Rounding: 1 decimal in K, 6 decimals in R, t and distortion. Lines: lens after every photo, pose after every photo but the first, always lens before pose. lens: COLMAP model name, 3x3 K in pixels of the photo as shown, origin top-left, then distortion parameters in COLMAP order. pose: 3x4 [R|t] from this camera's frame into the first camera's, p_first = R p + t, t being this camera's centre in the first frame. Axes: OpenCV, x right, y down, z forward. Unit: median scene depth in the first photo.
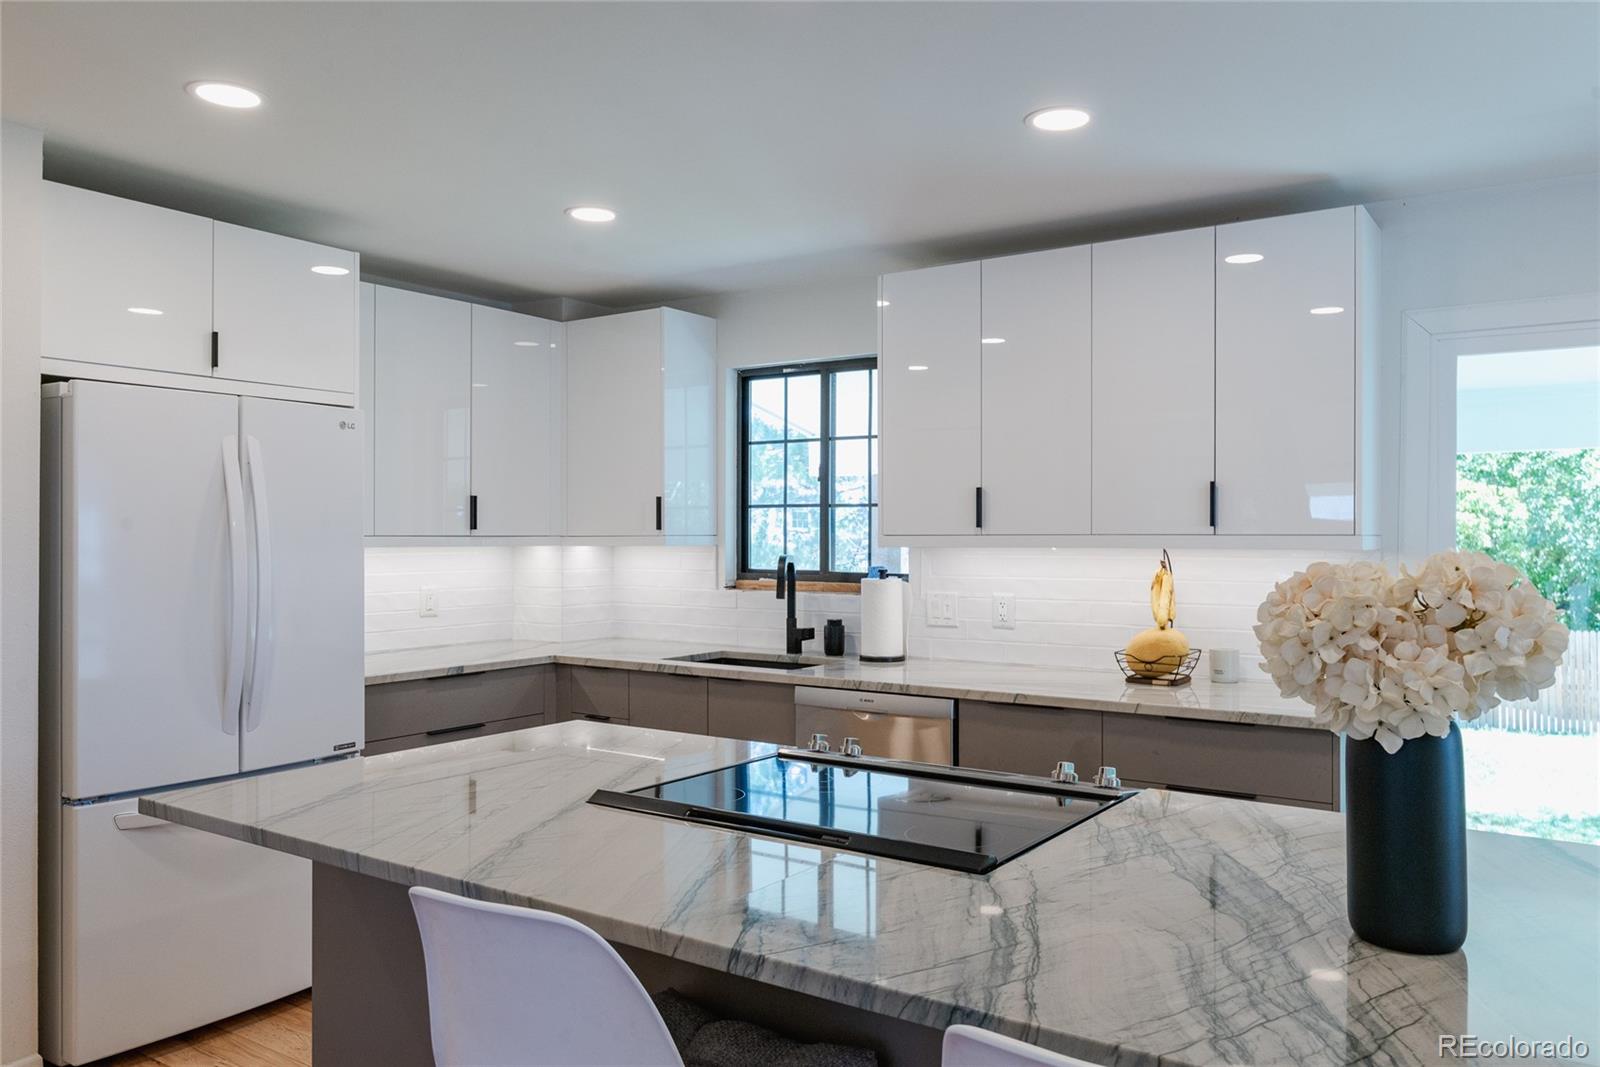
lens RADIAL K [[1154.2, 0, 828.4], [0, 1154.2, 535.8], [0, 0, 1]] dist [-0.001995, 0.000683]
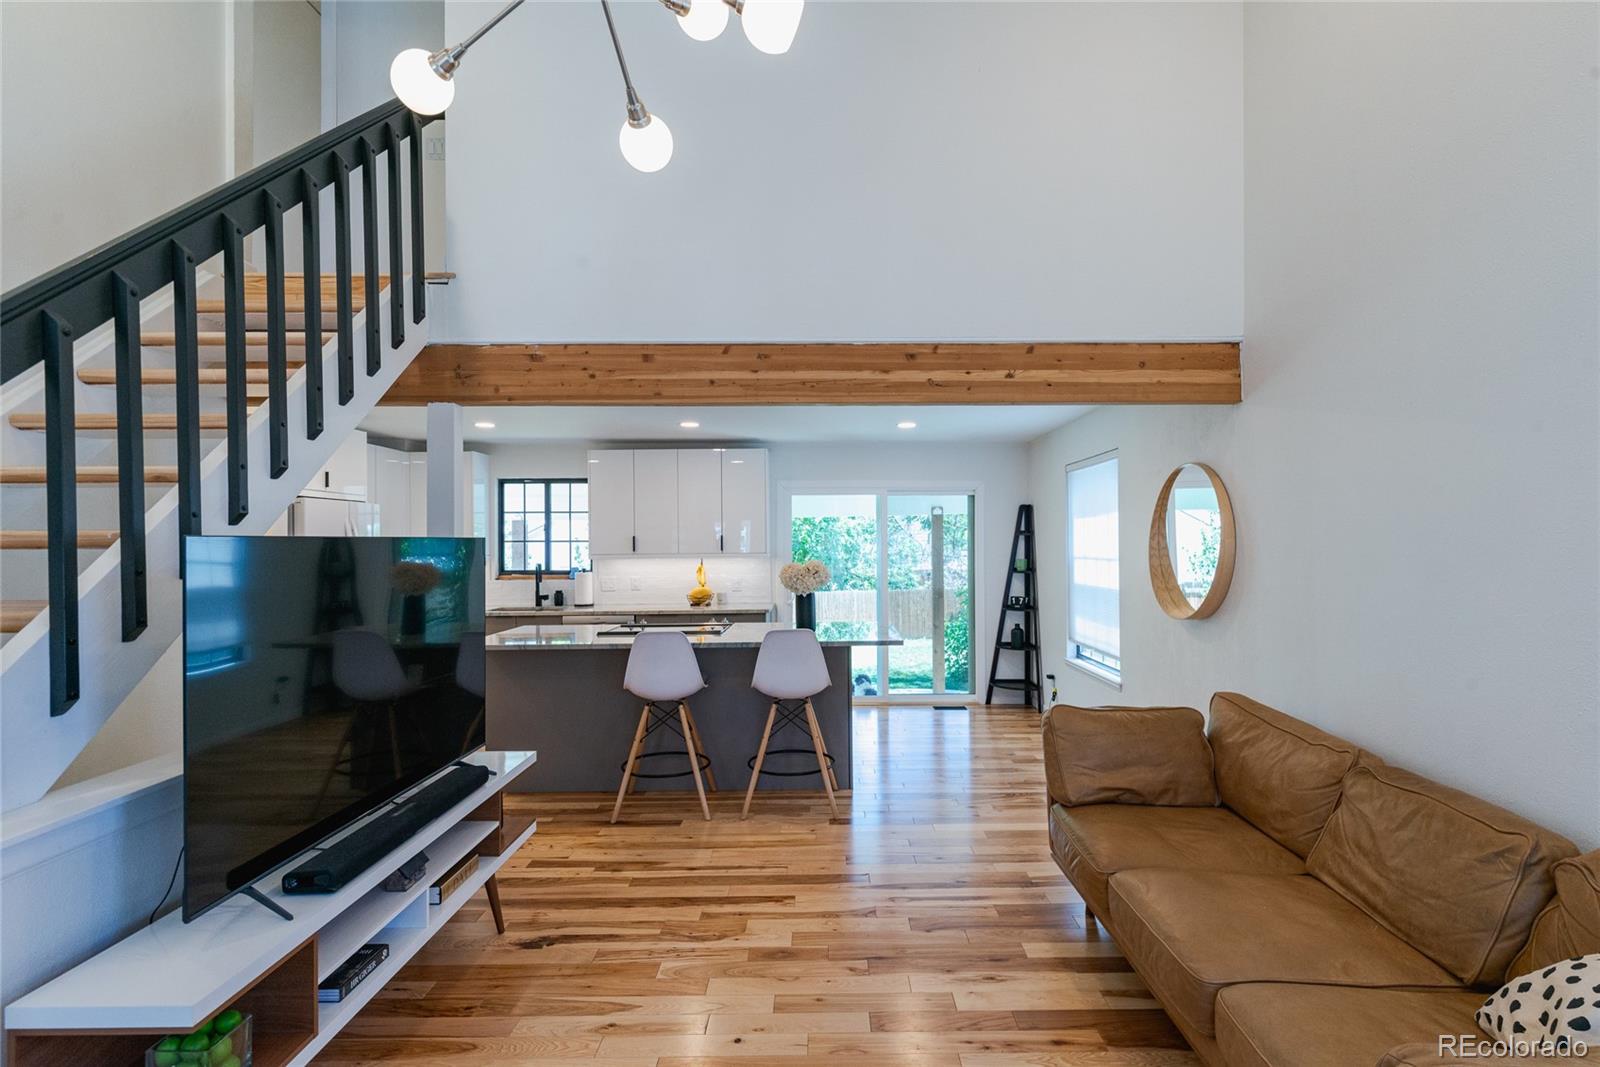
lens RADIAL K [[782.0, 0, 826.4], [0, 782.0, 540.2], [0, 0, 1]] dist [0.001416, 0.000779]
pose [[0.825490, -0.007305, 0.564370, -0.459724], [0.009733, 0.999952, -0.001293, -0.023252], [-0.564333, 0.006560, 0.825521, -0.644242]]
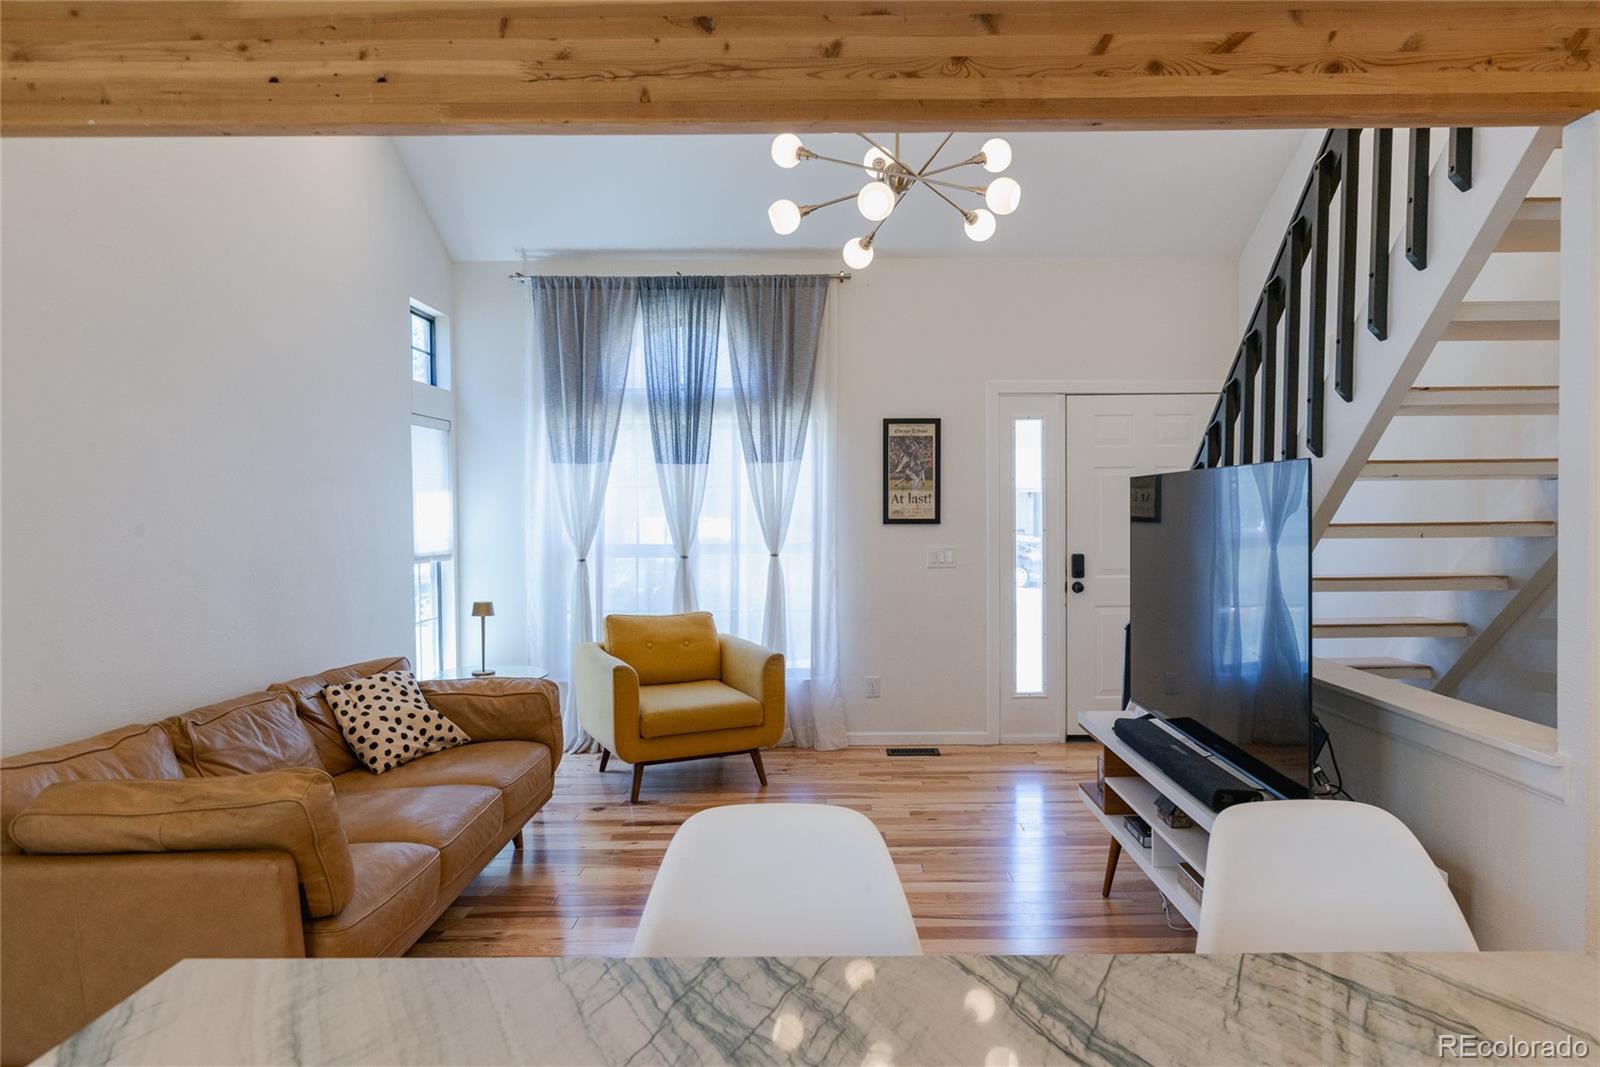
lens RADIAL K [[1041.5, 0, 824.8], [0, 1041.5, 535.8], [0, 0, 1]] dist [-0.000923, 0.001727]
pose [[-0.829447, 0.018396, -0.558282, 0.214718], [0.003831, 0.999621, 0.027246, -0.004371], [0.558572, 0.020460, -0.829204, 0.453626]]
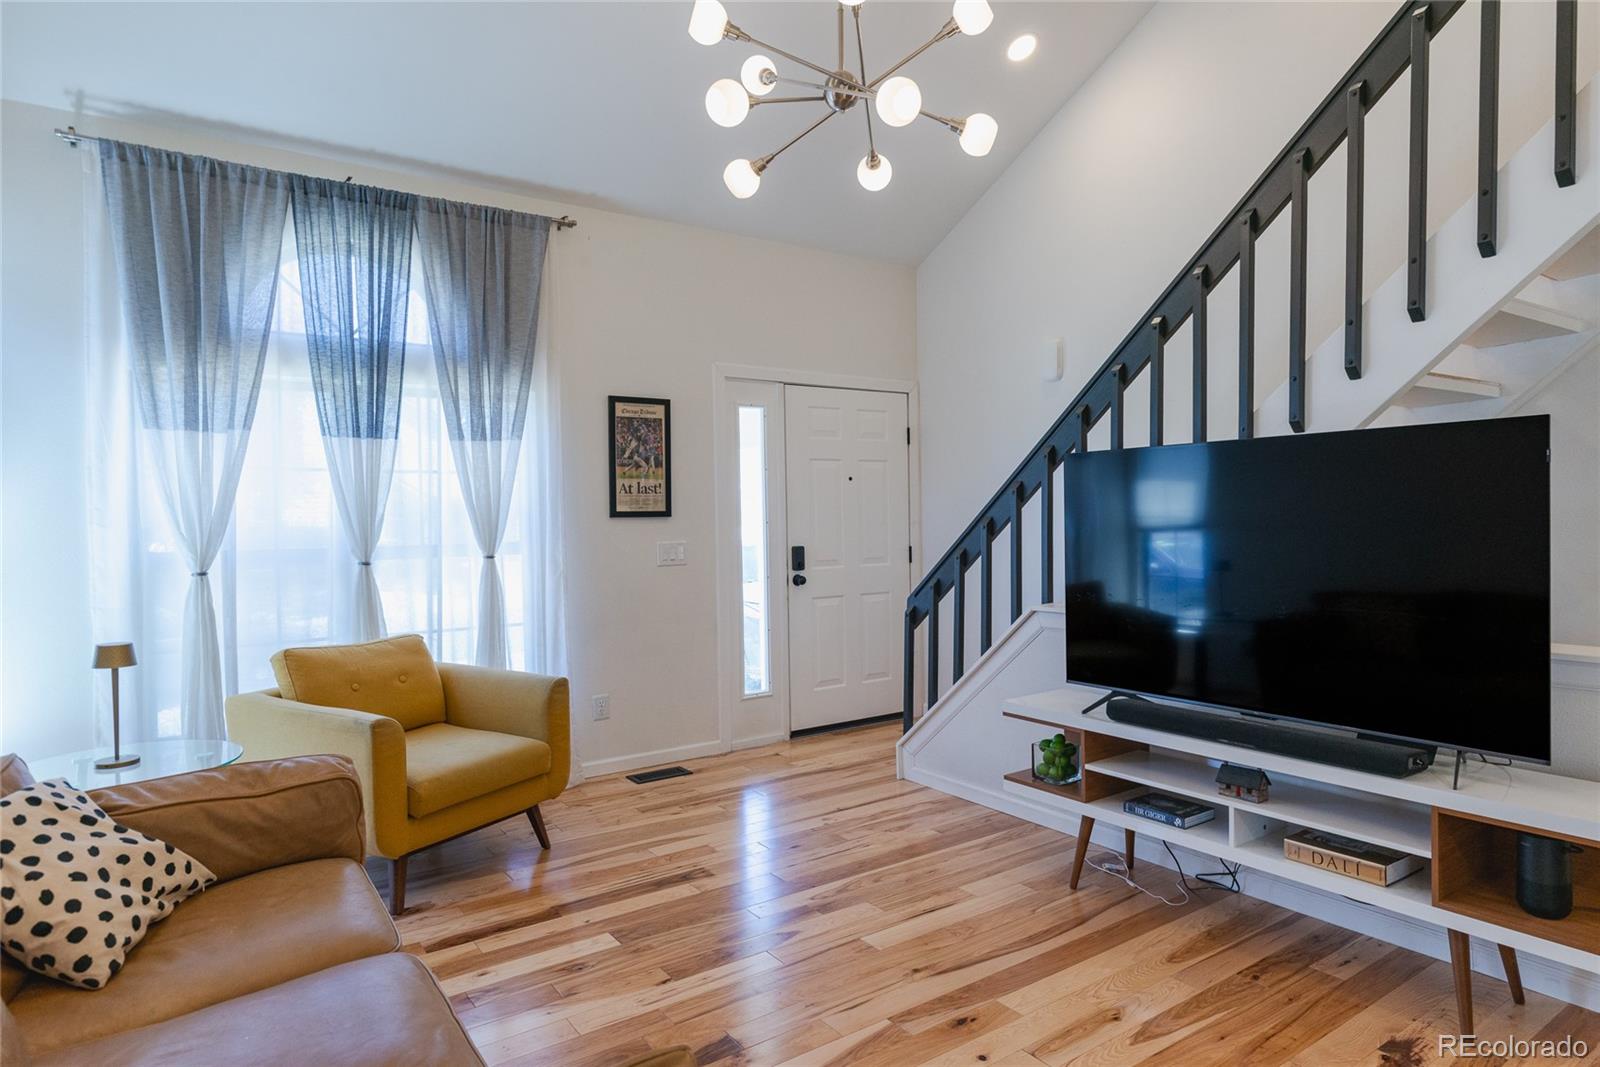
lens RADIAL K [[941.2, 0, 827.3], [0, 941.2, 536.4], [0, 0, 1]] dist [-0.002401, 0.002107]
pose [[-0.347270, 0.025355, -0.937422, 0.309062], [0.013530, 0.999666, 0.022026, 0.019958], [0.937667, -0.005035, -0.347497, -0.054708]]
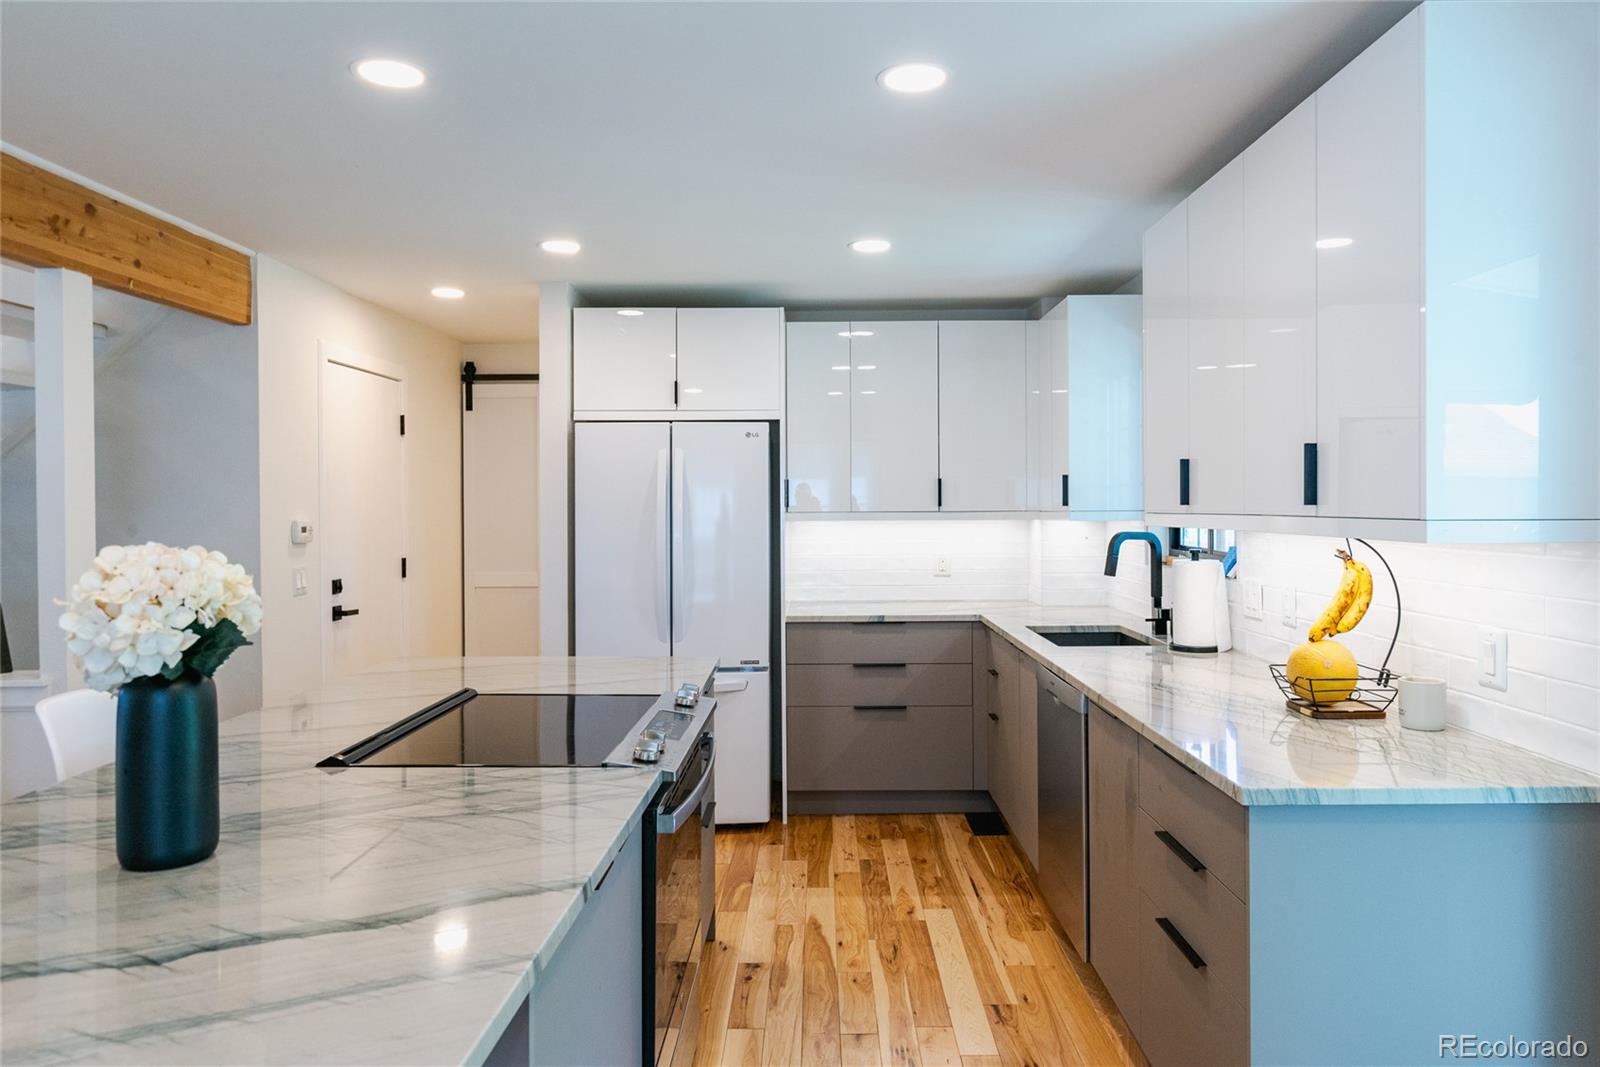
lens RADIAL K [[1038.1, 0, 821.6], [0, 1038.1, 507.5], [0, 0, 1]] dist [-0.005433, -0.000281]
pose [[0.558363, -0.001055, -0.829596, 0.562382], [0.005021, 0.999985, 0.002108, -0.007515], [0.829581, -0.005343, 0.558360, 0.300550]]
